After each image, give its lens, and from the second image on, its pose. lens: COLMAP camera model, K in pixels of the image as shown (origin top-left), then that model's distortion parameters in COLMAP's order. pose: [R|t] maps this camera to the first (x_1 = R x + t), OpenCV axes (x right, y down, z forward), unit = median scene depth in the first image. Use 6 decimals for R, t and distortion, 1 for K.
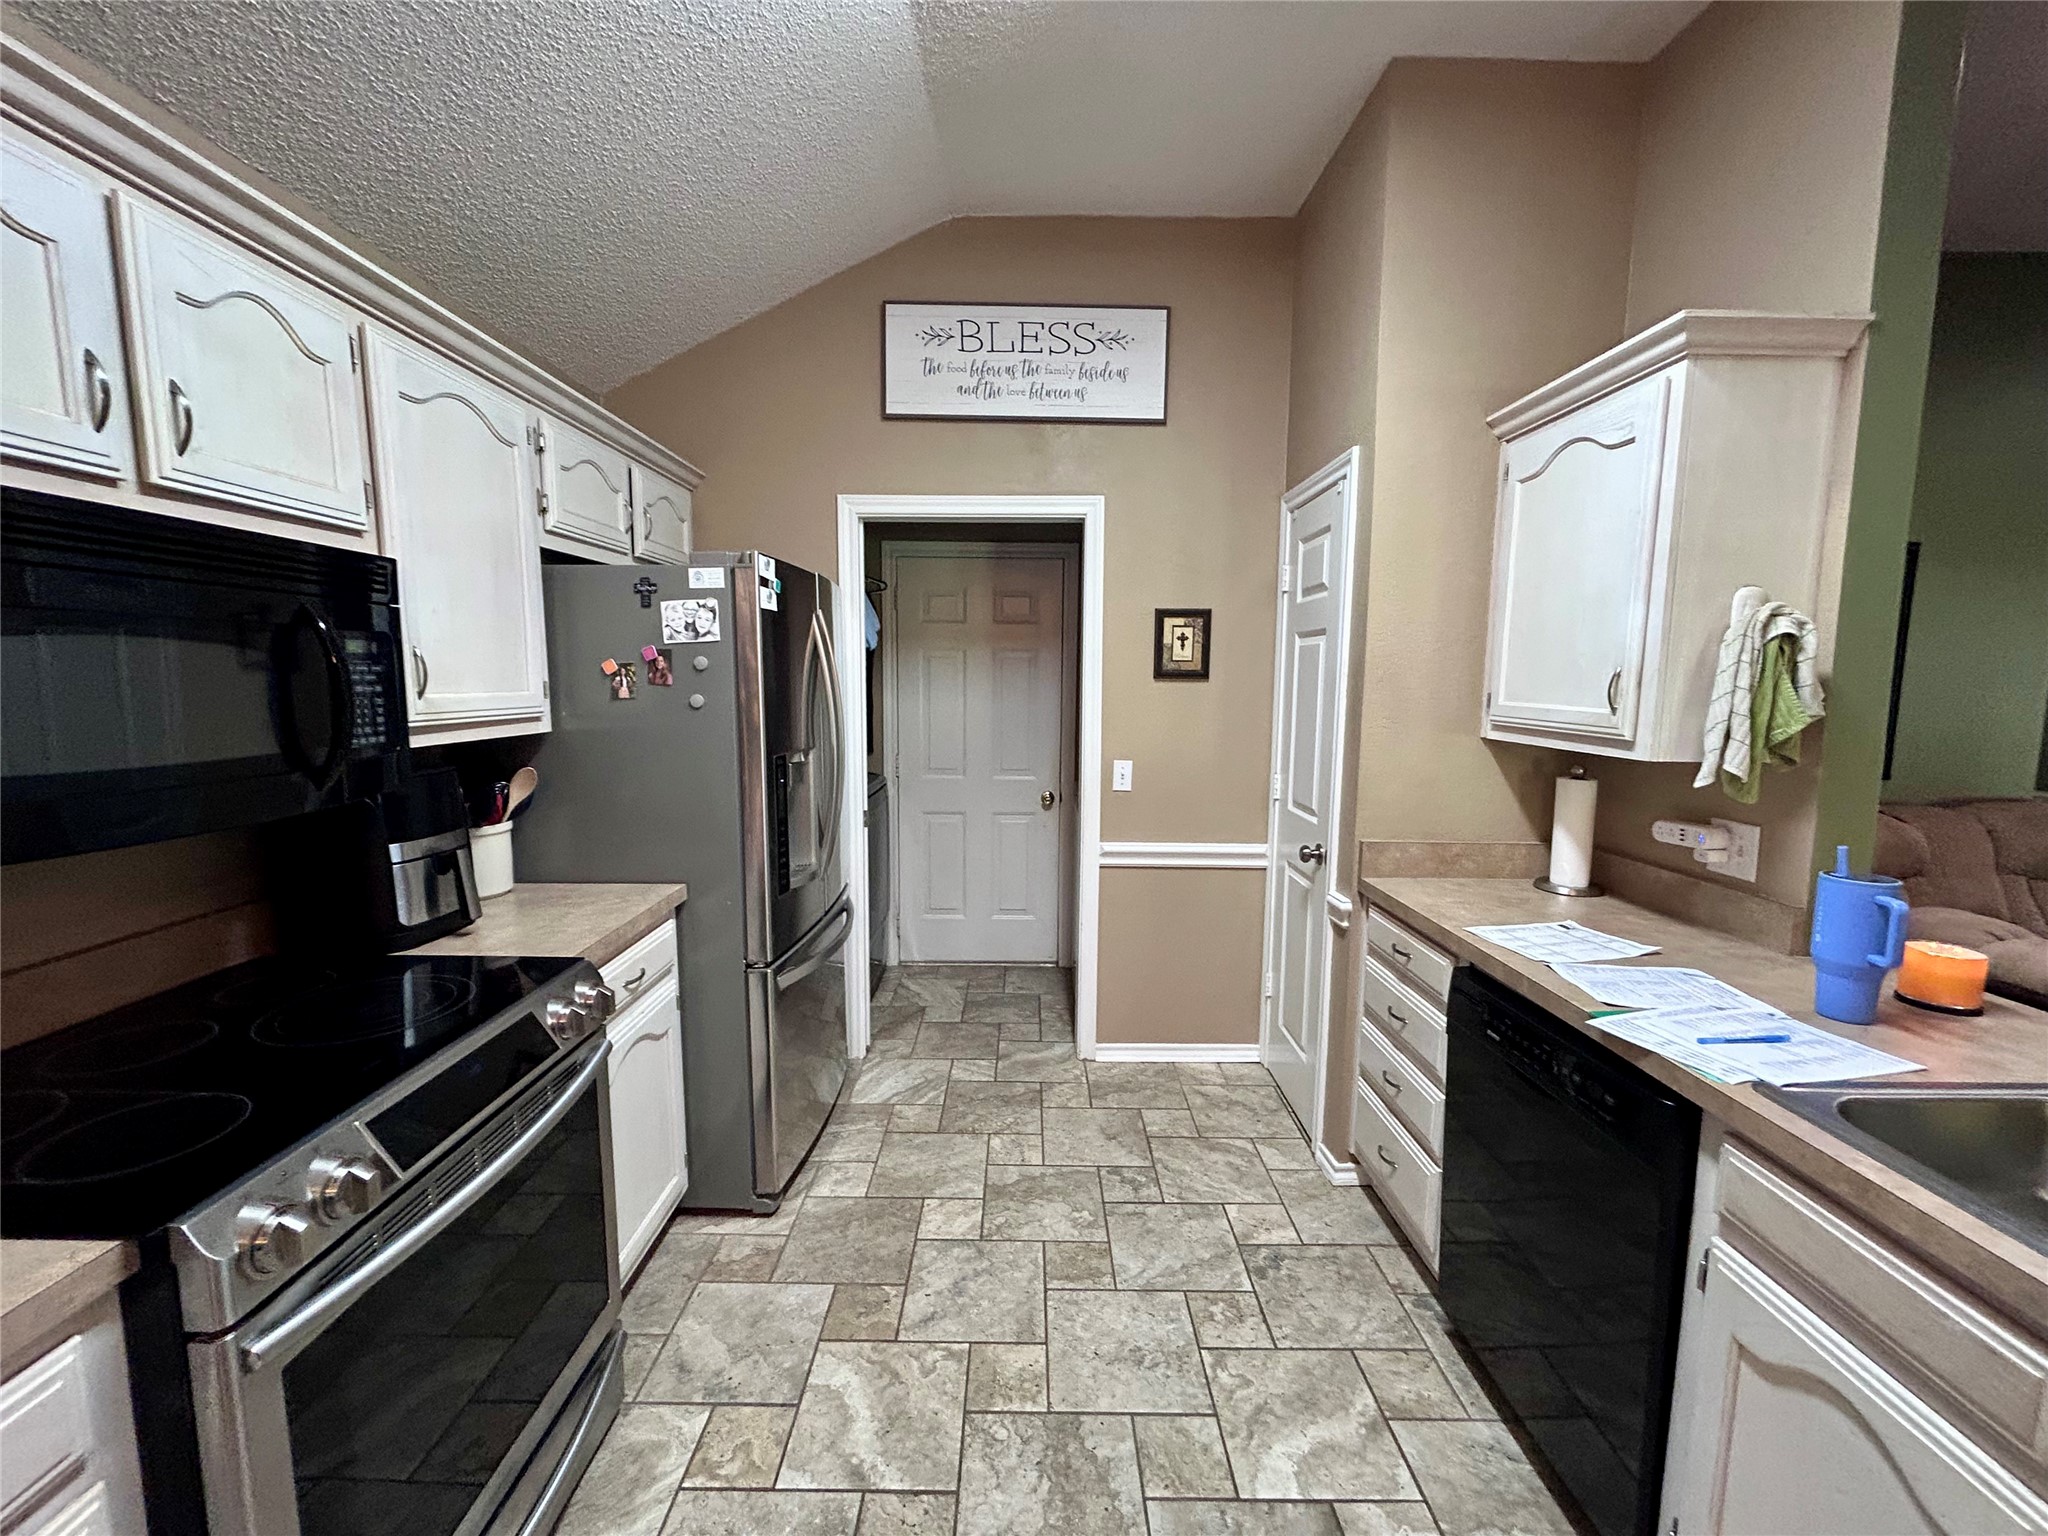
lens RADIAL K [[827.0, 0, 1018.2], [0, 827.0, 764.4], [0, 0, 1]] dist [-0.003062, -0.000346]
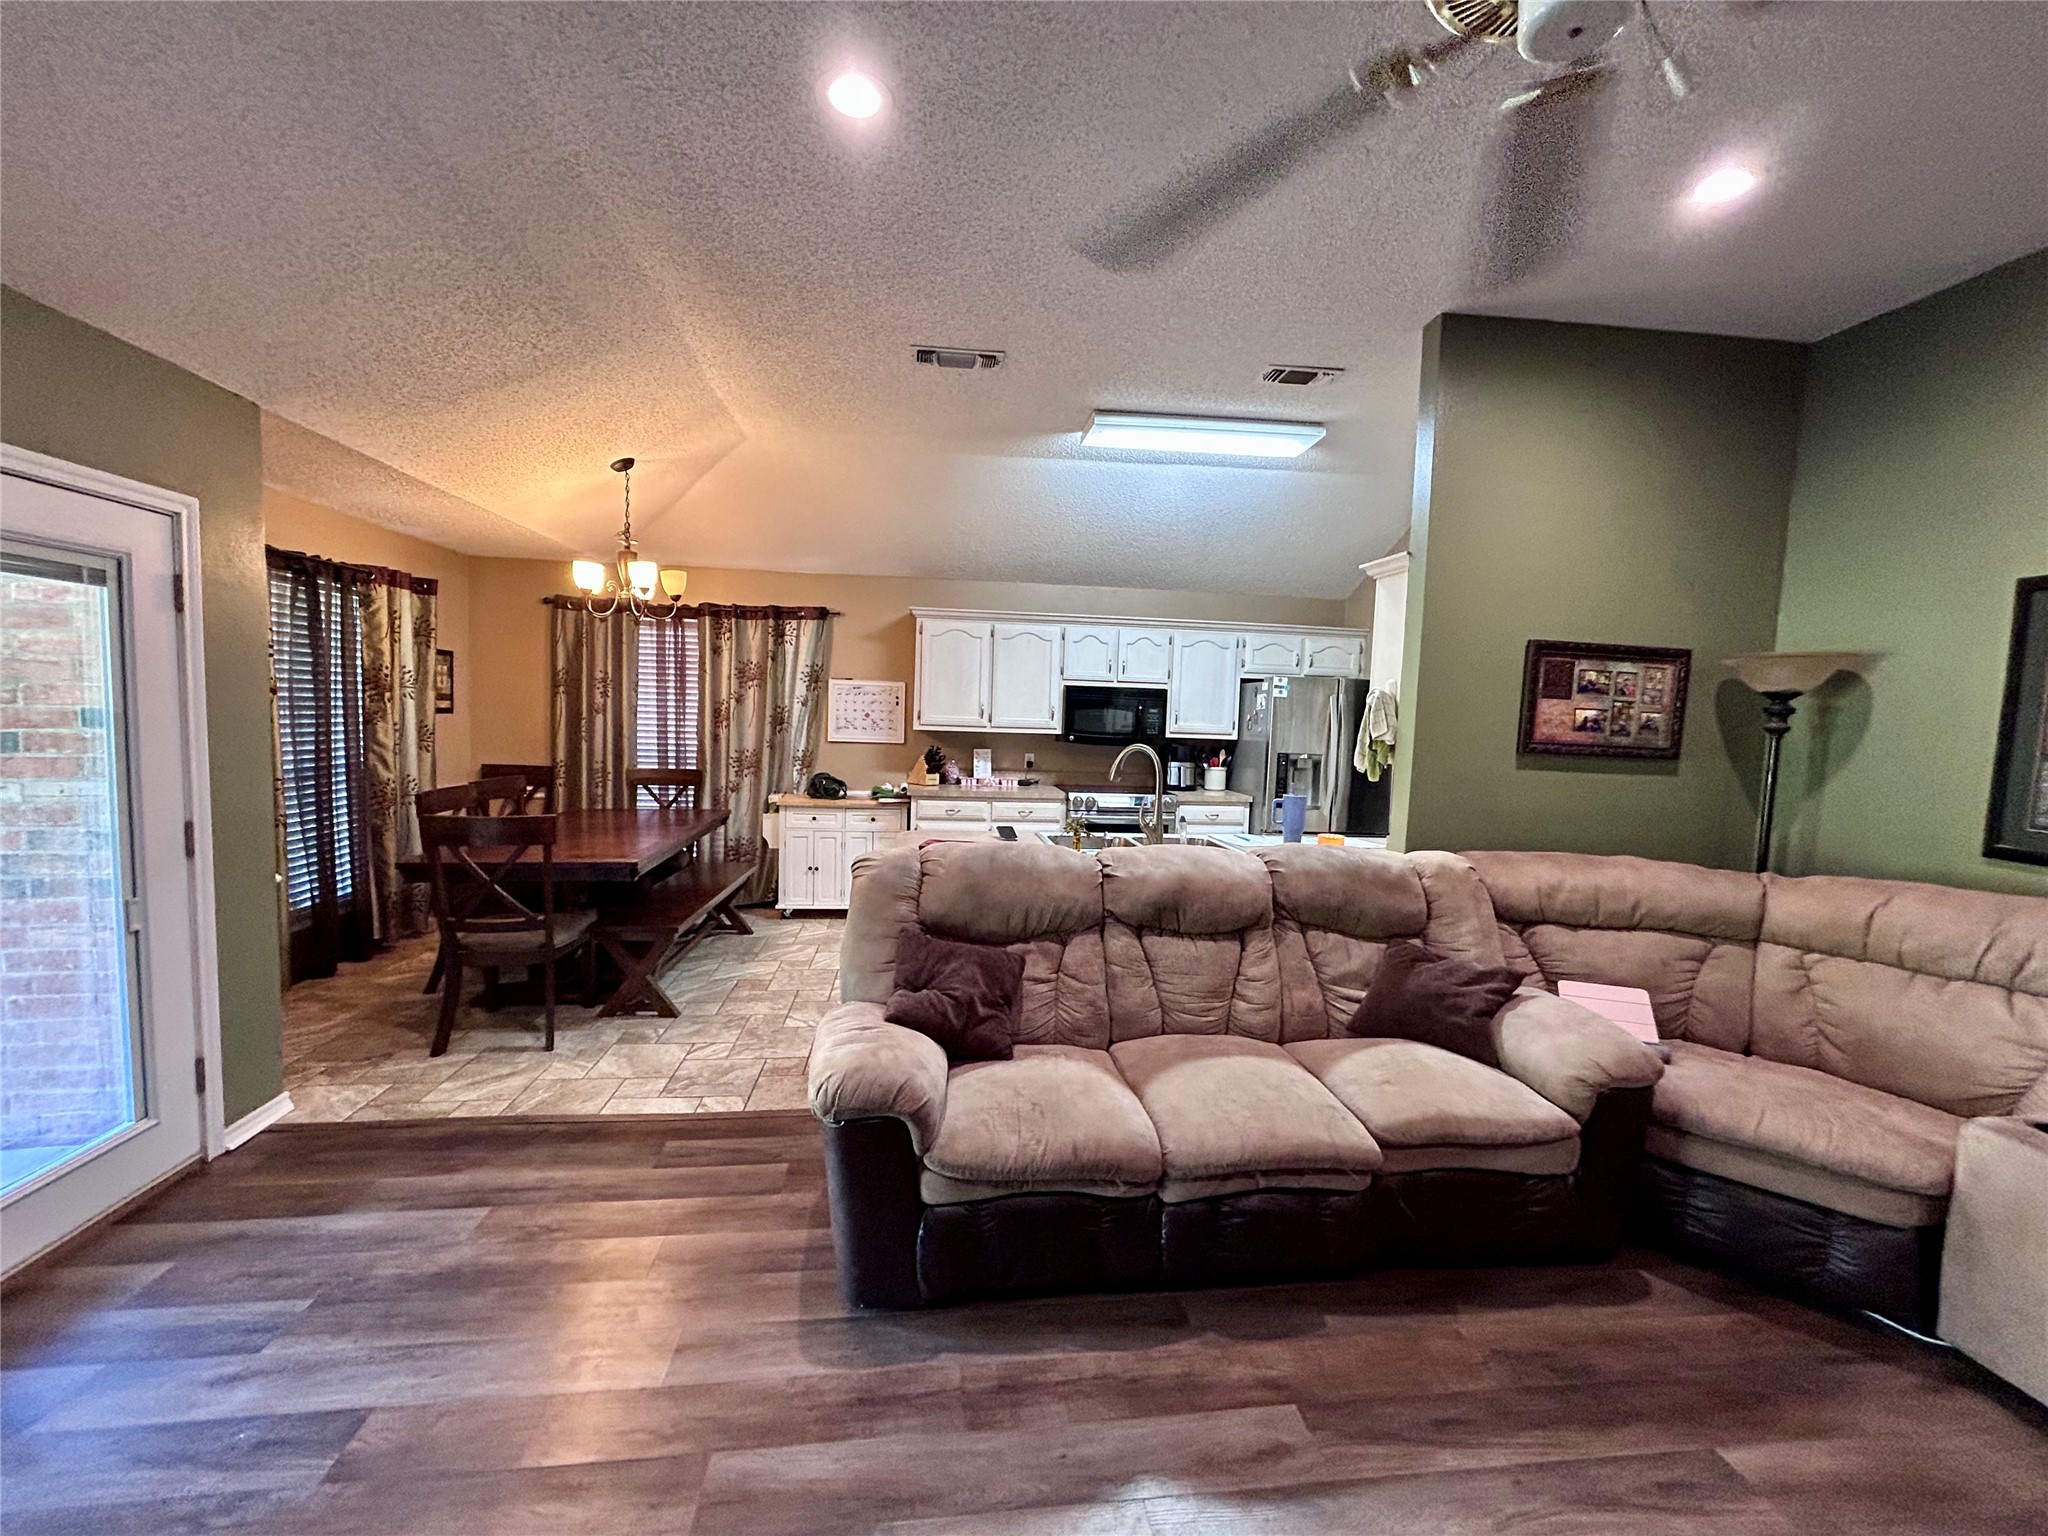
lens RADIAL K [[827.0, 0, 1022.7], [0, 827.0, 765.5], [0, 0, 1]] dist [-0.003062, -0.000346]
pose [[0.126164, 0.063036, -0.990005, 1.691751], [-0.139974, 0.989126, 0.045142, 0.021054], [0.982084, 0.132880, 0.133616, -0.099266]]
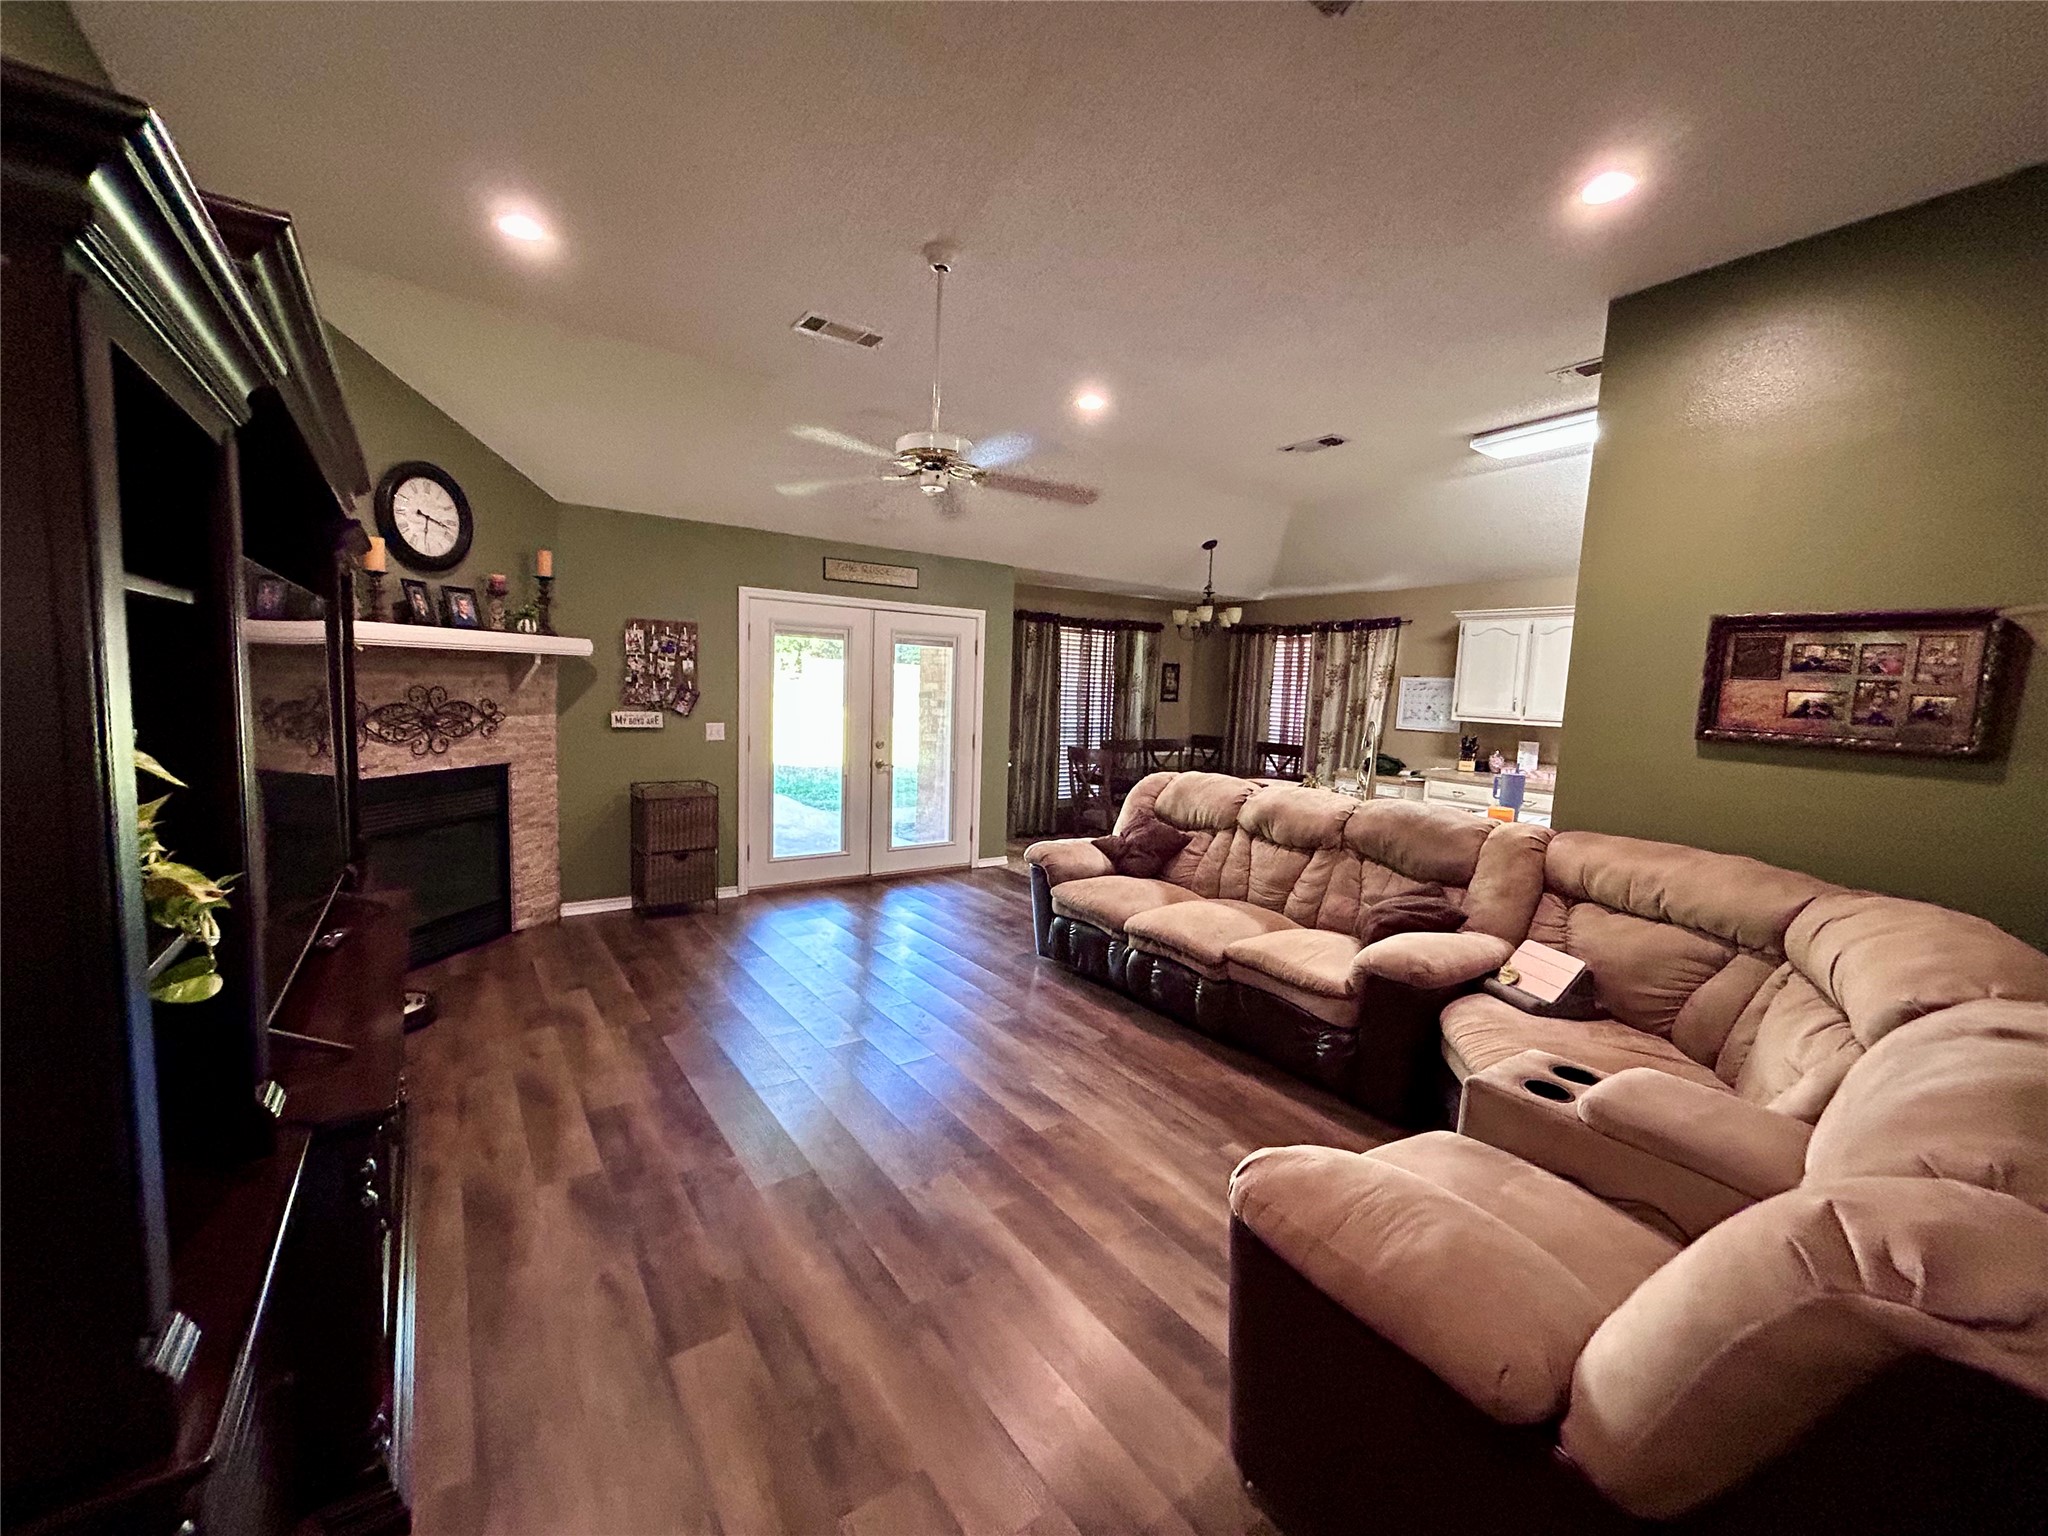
lens RADIAL K [[827.0, 0, 1021.4], [0, 827.0, 766.3], [0, 0, 1]] dist [-0.003062, -0.000346]
pose [[-0.813225, 0.020786, -0.581578, 1.952674], [-0.107099, 0.976947, 0.184675, -0.113150], [0.572009, 0.212469, -0.792252, 1.110250]]
